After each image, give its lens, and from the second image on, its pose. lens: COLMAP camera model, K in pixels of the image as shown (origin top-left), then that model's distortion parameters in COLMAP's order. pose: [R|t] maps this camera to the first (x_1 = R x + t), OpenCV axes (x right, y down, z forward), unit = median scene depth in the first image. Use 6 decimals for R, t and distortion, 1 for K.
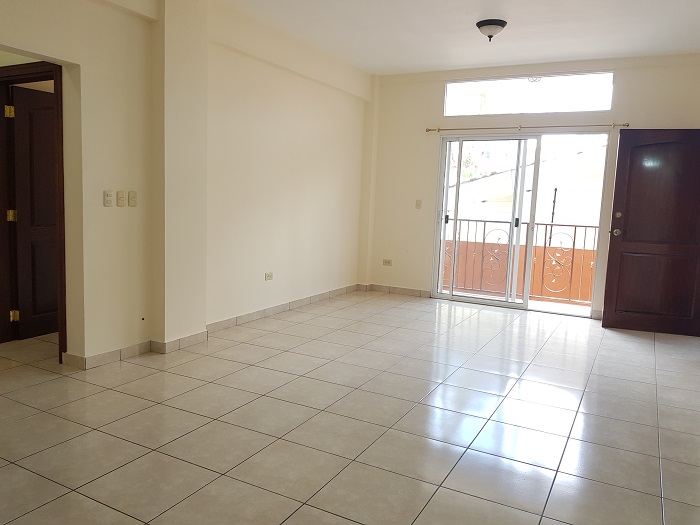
lens RADIAL K [[545.4, 0, 349.2], [0, 545.4, 260.5], [0, 0, 1]] dist [0.034551, -0.060418]
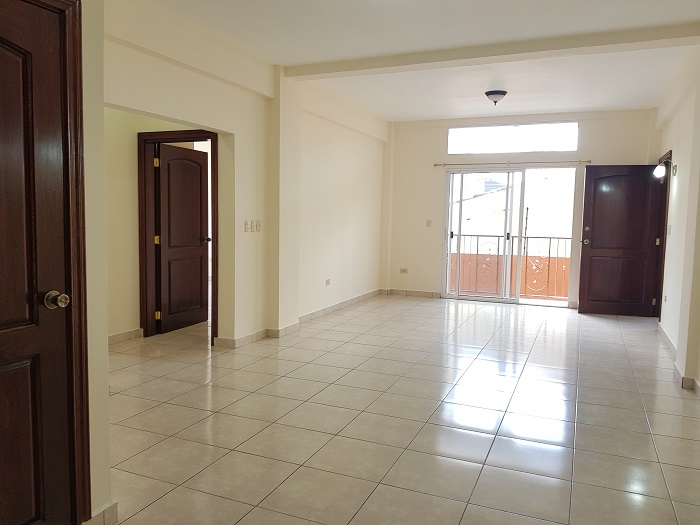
lens RADIAL K [[545.4, 0, 347.3], [0, 545.4, 262.3], [0, 0, 1]] dist [0.034551, -0.060418]
pose [[0.996135, -0.027102, 0.083545, -0.184129], [0.029480, 0.999191, -0.027361, 0.015678], [-0.082735, 0.029719, 0.996128, -0.252984]]
